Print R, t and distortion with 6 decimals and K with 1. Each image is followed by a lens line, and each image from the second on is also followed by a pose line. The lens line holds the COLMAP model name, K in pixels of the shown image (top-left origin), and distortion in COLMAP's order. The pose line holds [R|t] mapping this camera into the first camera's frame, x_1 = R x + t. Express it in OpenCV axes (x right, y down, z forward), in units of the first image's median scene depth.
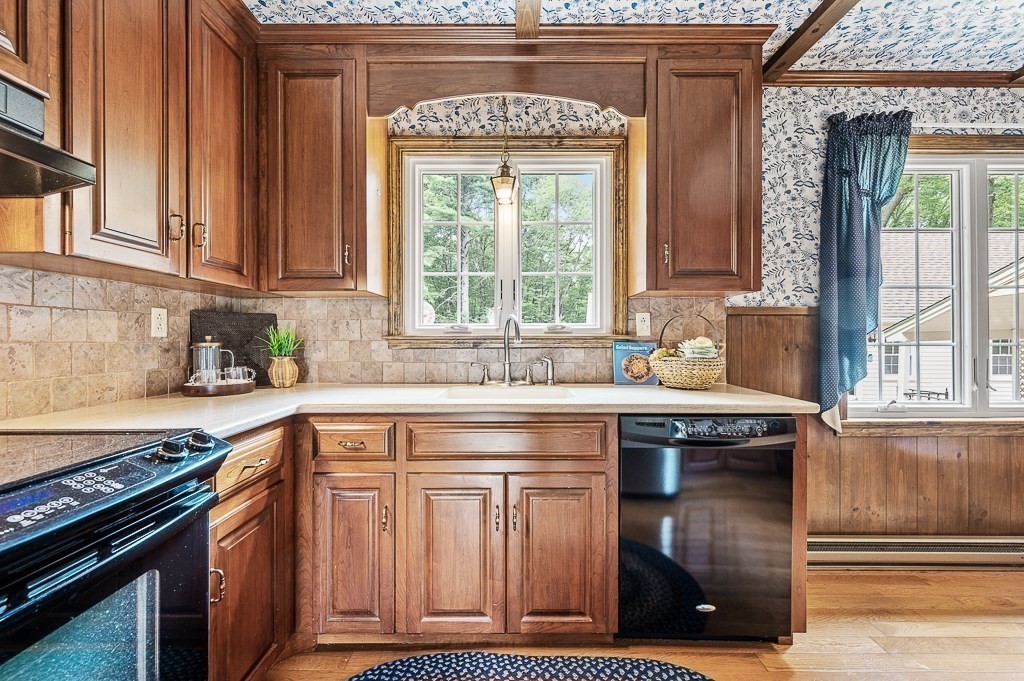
lens RADIAL K [[421.7, 0, 513.5], [0, 421.7, 339.1], [0, 0, 1]] dist [-0.003144, 0.000070]
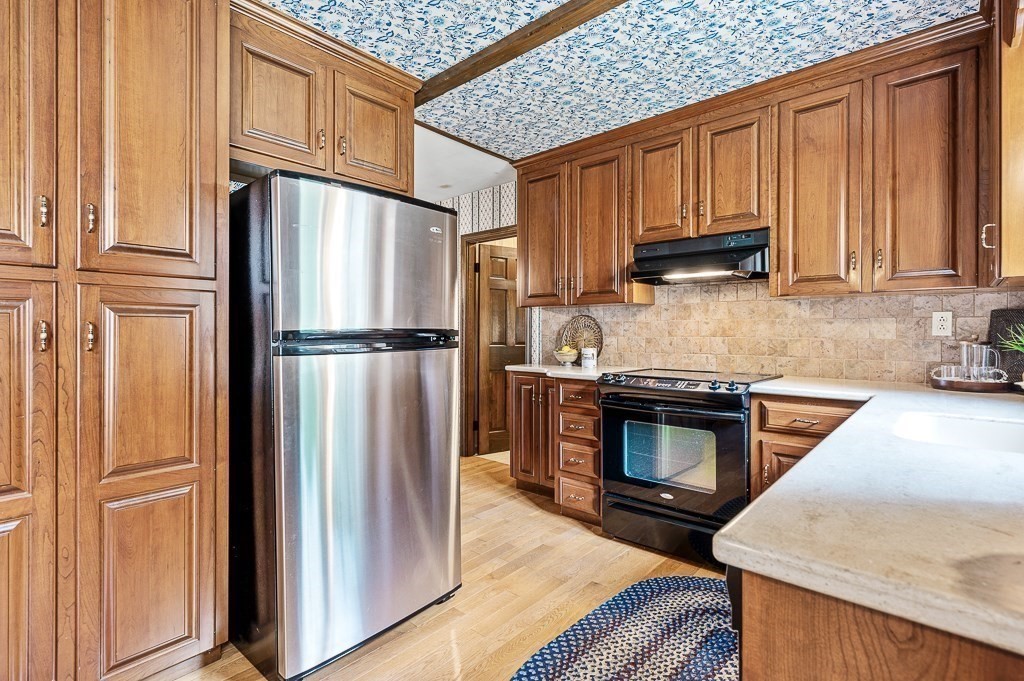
lens RADIAL K [[484.4, 0, 512.9], [0, 484.4, 330.4], [0, 0, 1]] dist [-0.000519, 0.000069]
pose [[-0.666649, -0.004685, -0.745357, 0.810433], [-0.003833, 0.999989, -0.002857, -0.009700], [0.745362, 0.000952, -0.666659, 0.816095]]
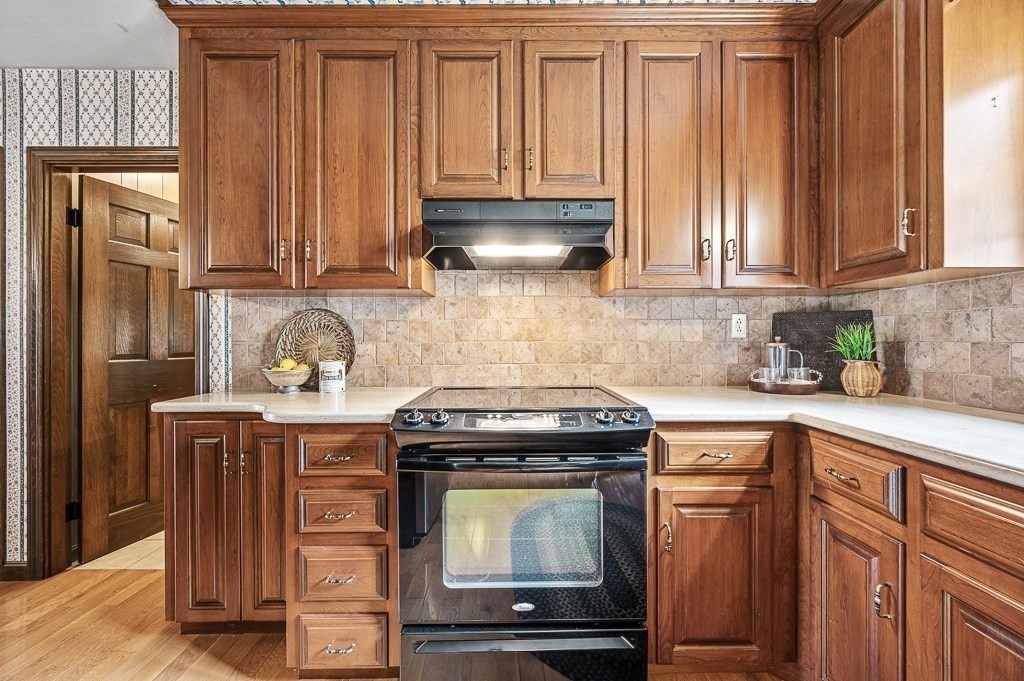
lens RADIAL K [[404.1, 0, 514.0], [0, 404.1, 338.2], [0, 0, 1]] dist [-0.001042, 0.000394]
pose [[0.003722, -0.000600, -0.999993, 0.255902], [0.000901, 0.999999, -0.000597, -0.003111], [0.999993, -0.000899, 0.003723, 0.282557]]
